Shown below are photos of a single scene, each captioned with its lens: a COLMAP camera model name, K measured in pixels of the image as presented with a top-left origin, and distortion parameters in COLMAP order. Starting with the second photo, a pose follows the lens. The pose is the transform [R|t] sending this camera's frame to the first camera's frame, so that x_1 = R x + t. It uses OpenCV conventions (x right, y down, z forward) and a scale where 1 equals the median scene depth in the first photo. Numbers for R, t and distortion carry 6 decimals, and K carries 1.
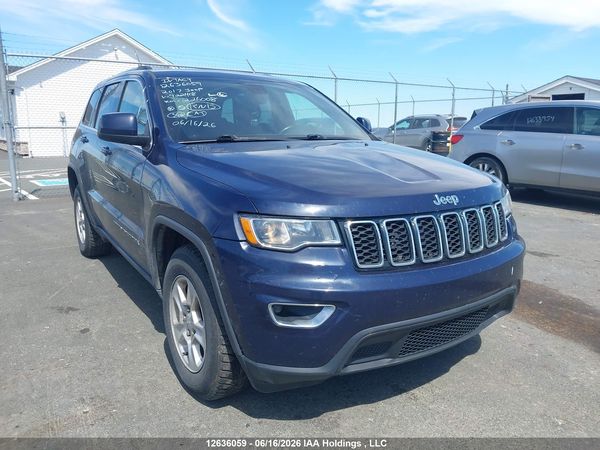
lens RADIAL K [[472.2, 0, 296.4], [0, 472.2, 207.7], [0, 0, 1]] dist [0.078771, -0.123467]
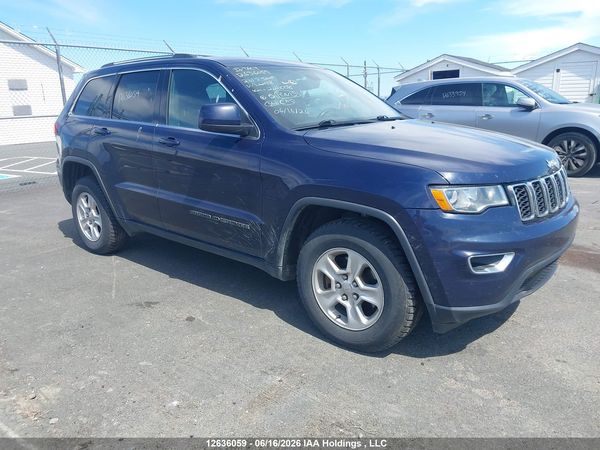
lens RADIAL K [[472.2, 0, 296.4], [0, 472.2, 207.7], [0, 0, 1]] dist [0.078771, -0.123467]
pose [[0.958445, -0.093909, 0.269377, -0.498891], [0.082032, 0.995109, 0.055043, -0.017480], [-0.273228, -0.030658, 0.961461, -0.035754]]
